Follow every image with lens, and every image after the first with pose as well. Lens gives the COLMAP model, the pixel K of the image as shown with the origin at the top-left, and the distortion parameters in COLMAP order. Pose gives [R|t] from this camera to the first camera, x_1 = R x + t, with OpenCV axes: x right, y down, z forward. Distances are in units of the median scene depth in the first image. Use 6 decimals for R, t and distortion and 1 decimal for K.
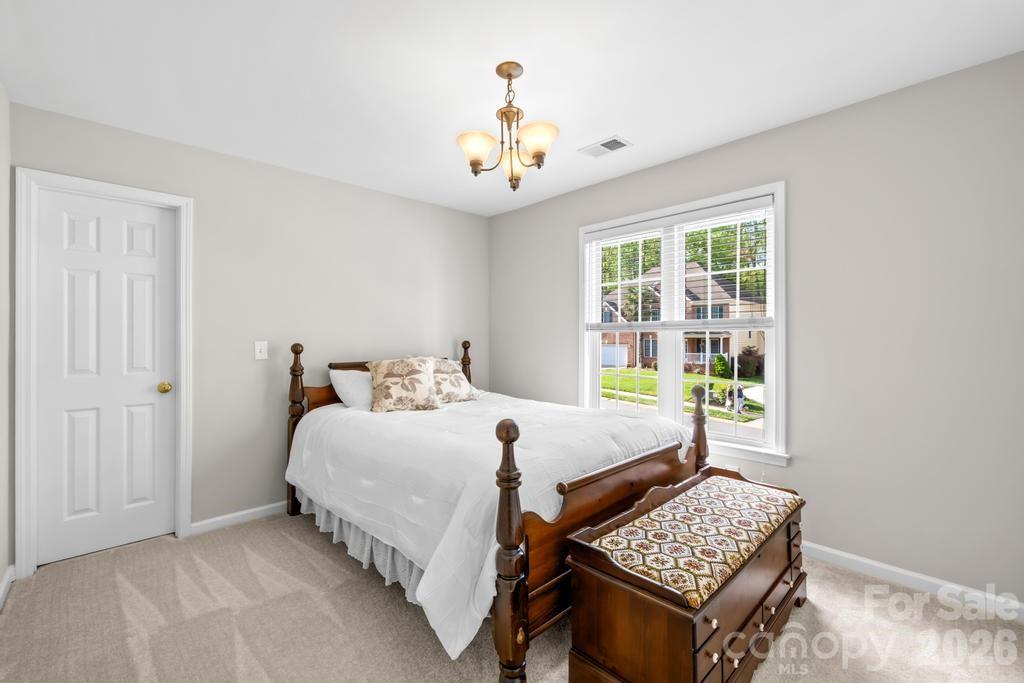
lens RADIAL K [[430.5, 0, 513.5], [0, 430.5, 337.4], [0, 0, 1]] dist [-0.002764, 0.000132]
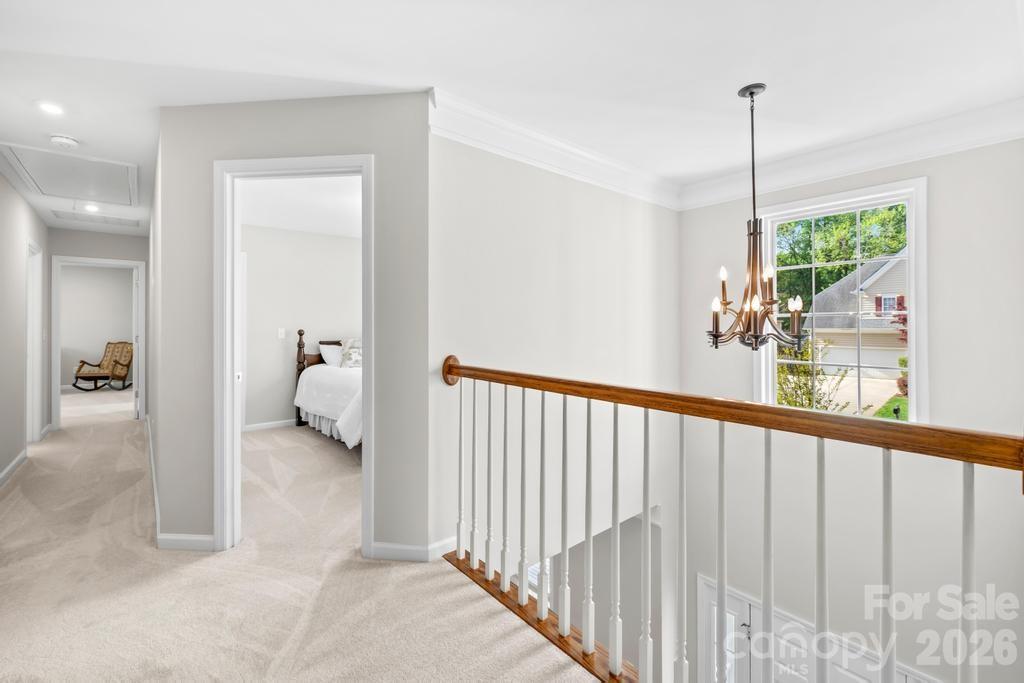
lens RADIAL K [[430.5, 0, 510.5], [0, 430.5, 340.0], [0, 0, 1]] dist [-0.002764, 0.000132]
pose [[0.998067, 0.004028, -0.062023, 0.470771], [-0.002704, 0.999767, 0.021418, 0.016778], [0.062095, -0.021208, 0.997845, -0.718383]]
